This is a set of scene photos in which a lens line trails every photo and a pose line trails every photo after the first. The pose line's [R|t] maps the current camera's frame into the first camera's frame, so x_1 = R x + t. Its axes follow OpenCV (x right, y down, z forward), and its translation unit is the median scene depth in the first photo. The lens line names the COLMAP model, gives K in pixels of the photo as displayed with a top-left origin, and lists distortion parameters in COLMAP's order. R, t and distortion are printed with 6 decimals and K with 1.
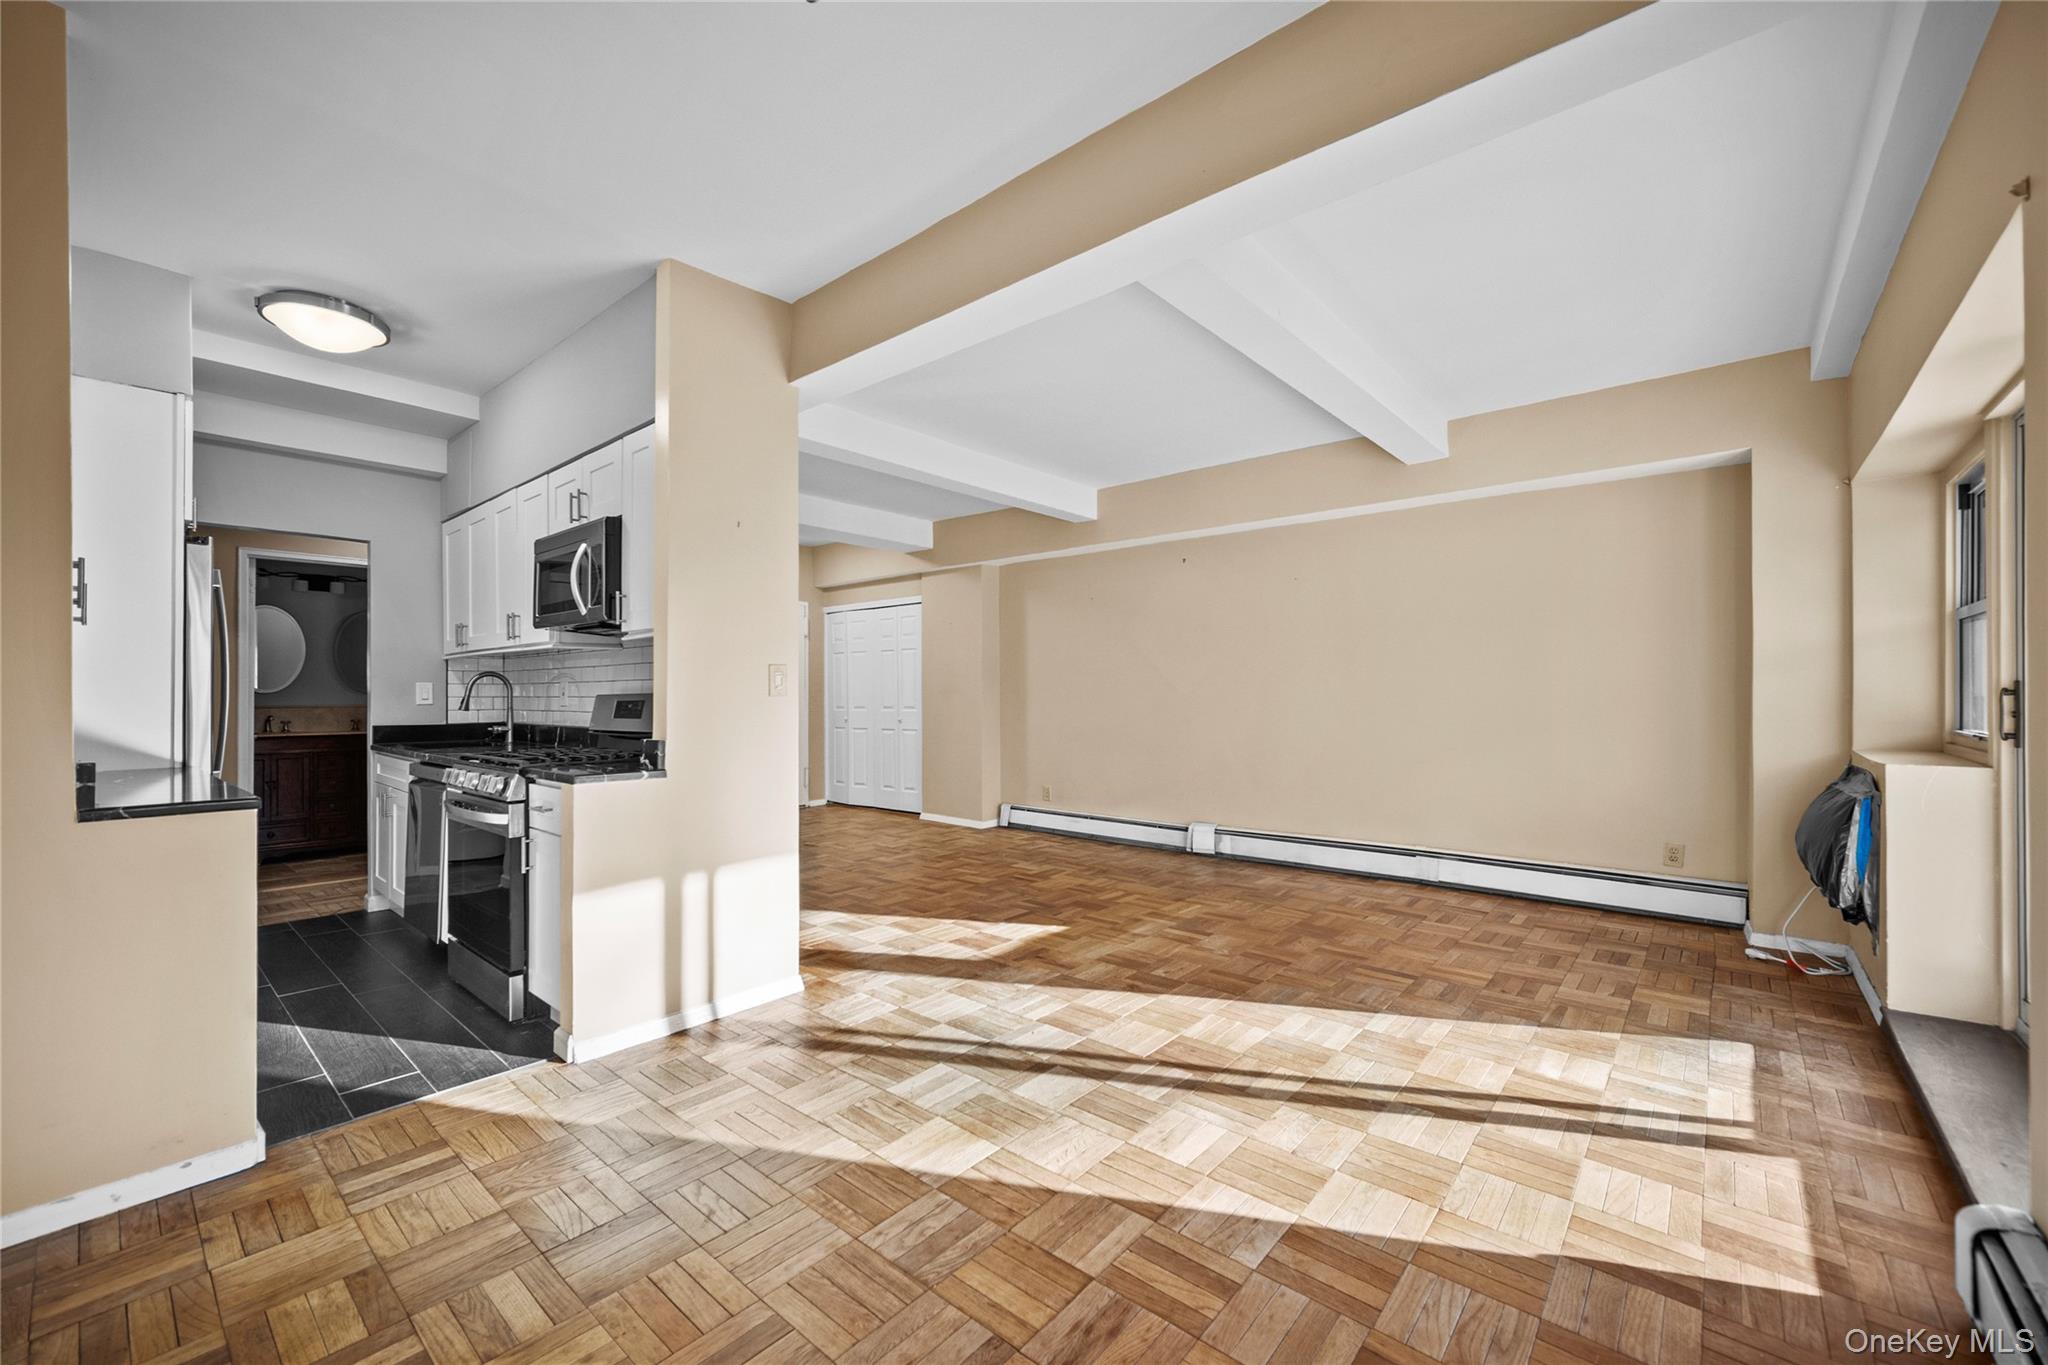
lens RADIAL K [[819.2, 0, 1010.7], [0, 819.2, 687.1], [0, 0, 1]] dist [-0.001724, -0.000279]
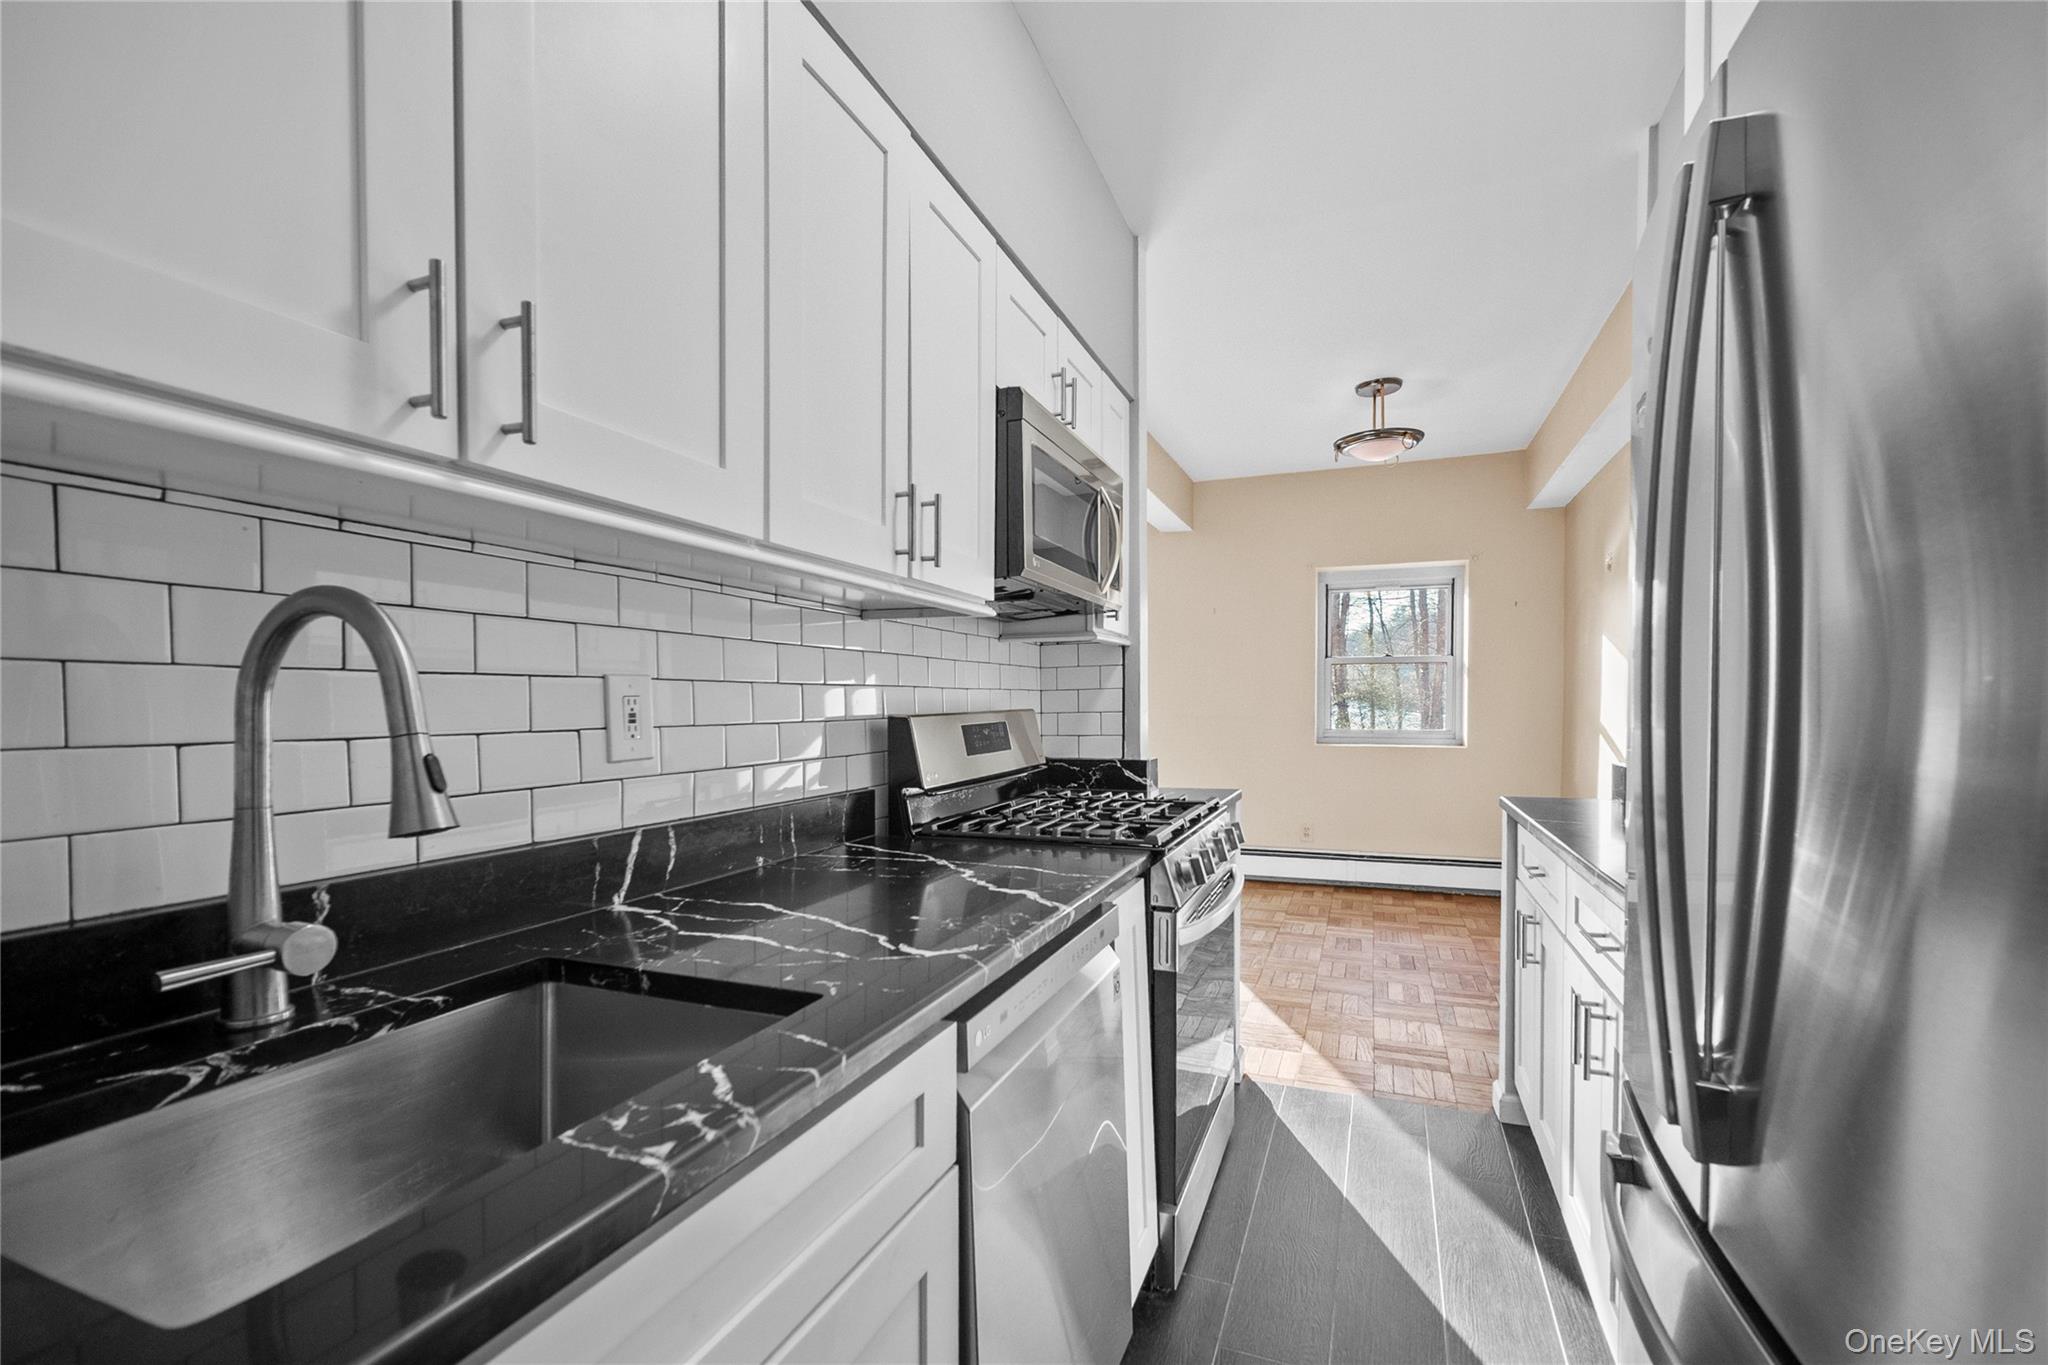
lens RADIAL K [[900.8, 0, 1024.0], [0, 900.8, 682.5], [0, 0, 1]] dist [-0.001285, -0.000139]
pose [[-0.343777, 0.017033, 0.938897, -1.003744], [-0.004660, 0.999792, -0.019844, -0.001525], [-0.939040, -0.011197, -0.343627, 1.098197]]
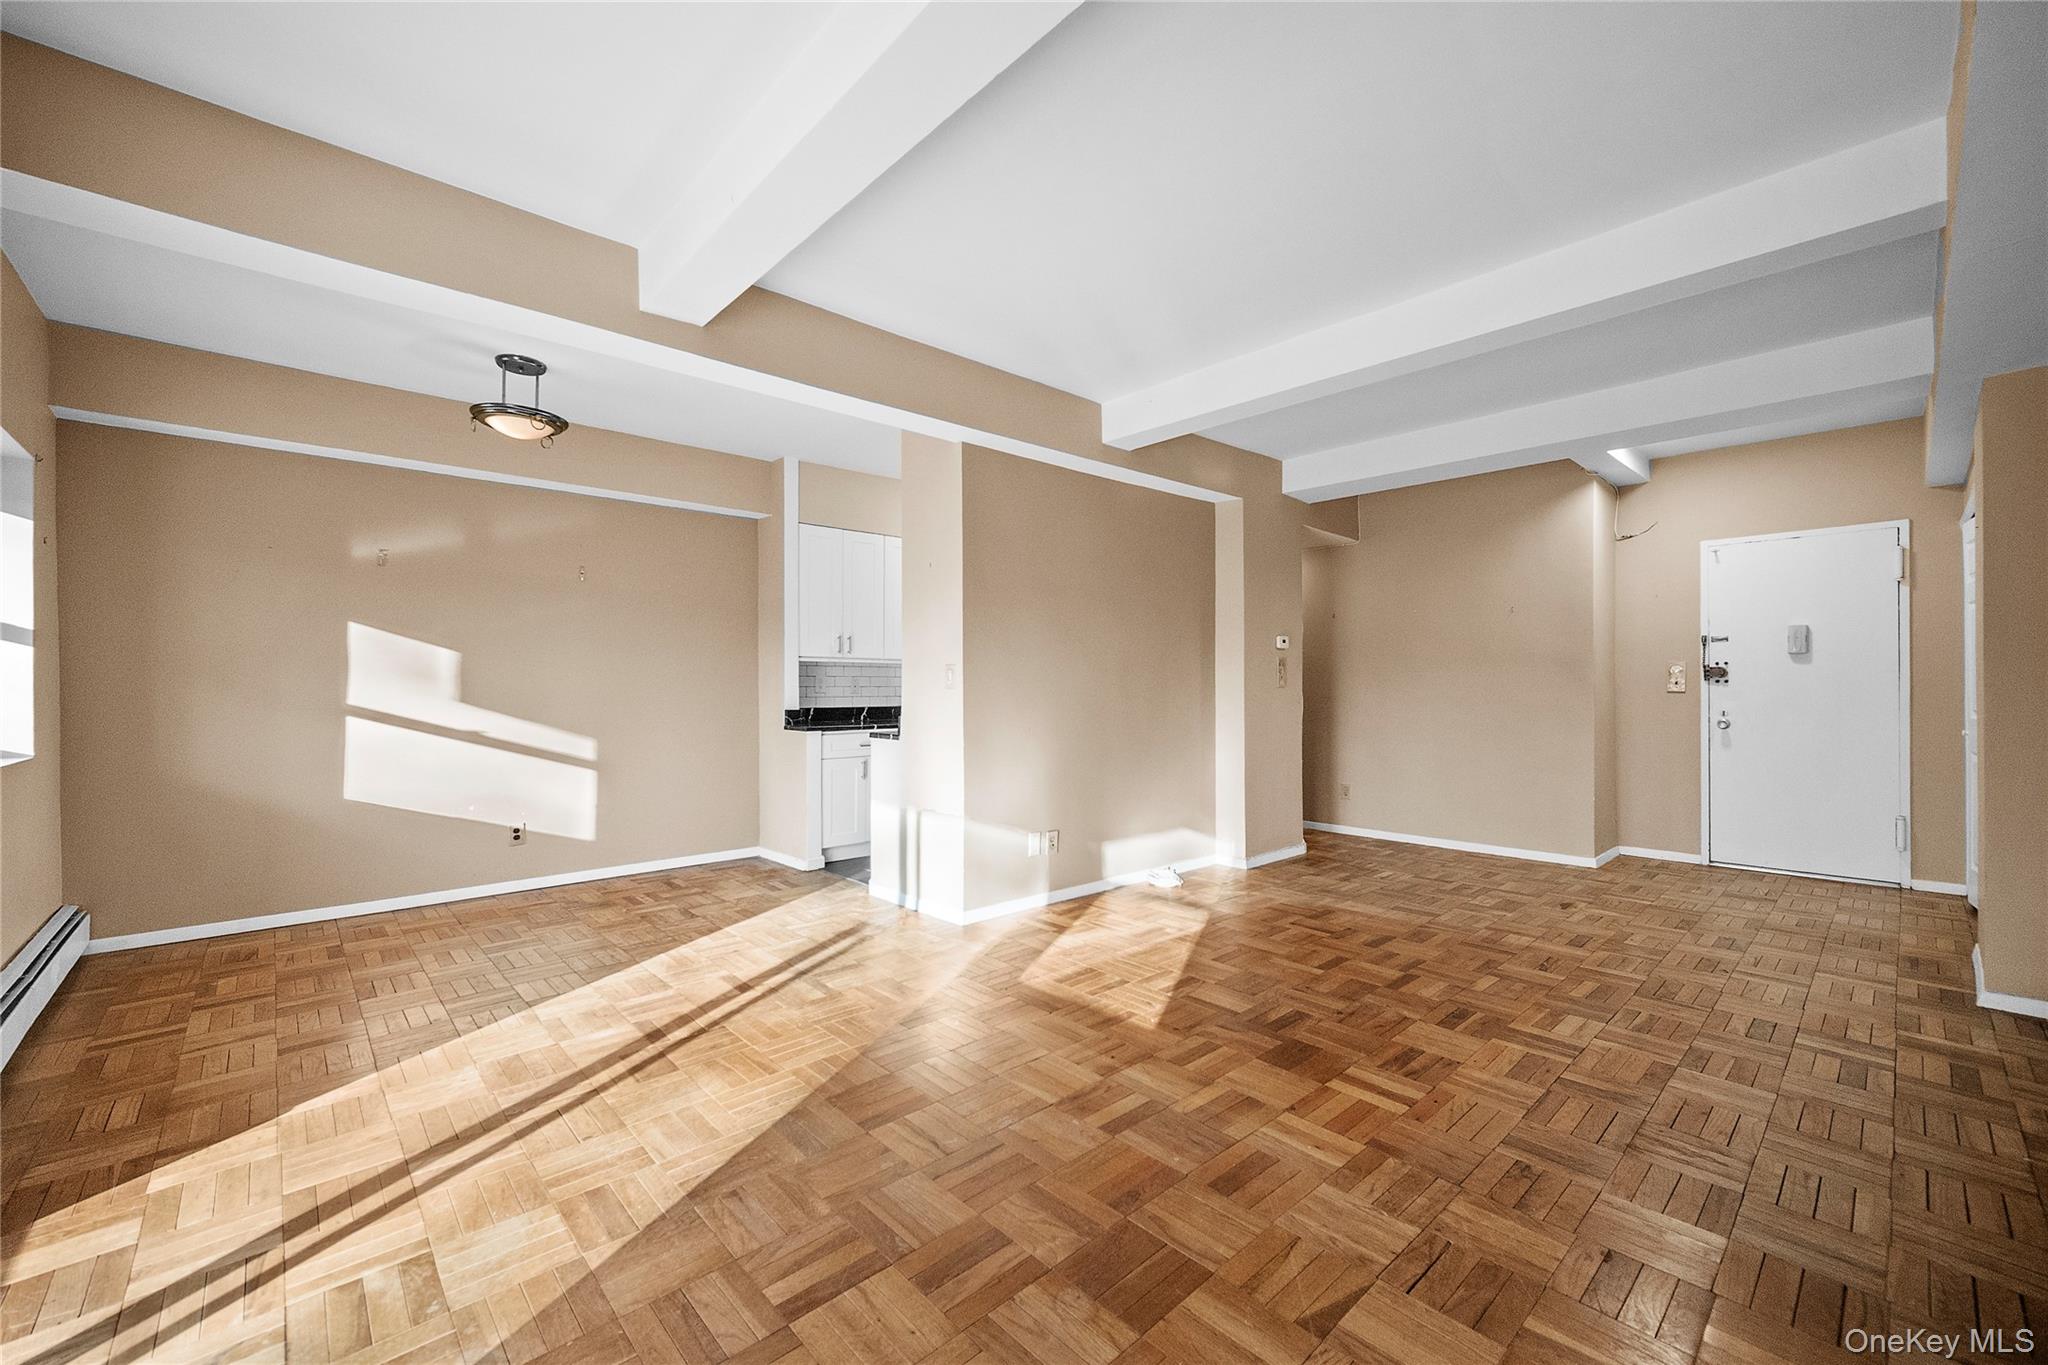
lens RADIAL K [[814.0, 0, 1015.4], [0, 814.0, 680.1], [0, 0, 1]] dist [-0.000798, -0.000072]
pose [[-0.108780, -0.002771, -0.994062, 0.798584], [0.009351, 0.999949, -0.003810, 0.002342], [0.994022, -0.009710, -0.108749, 1.009029]]
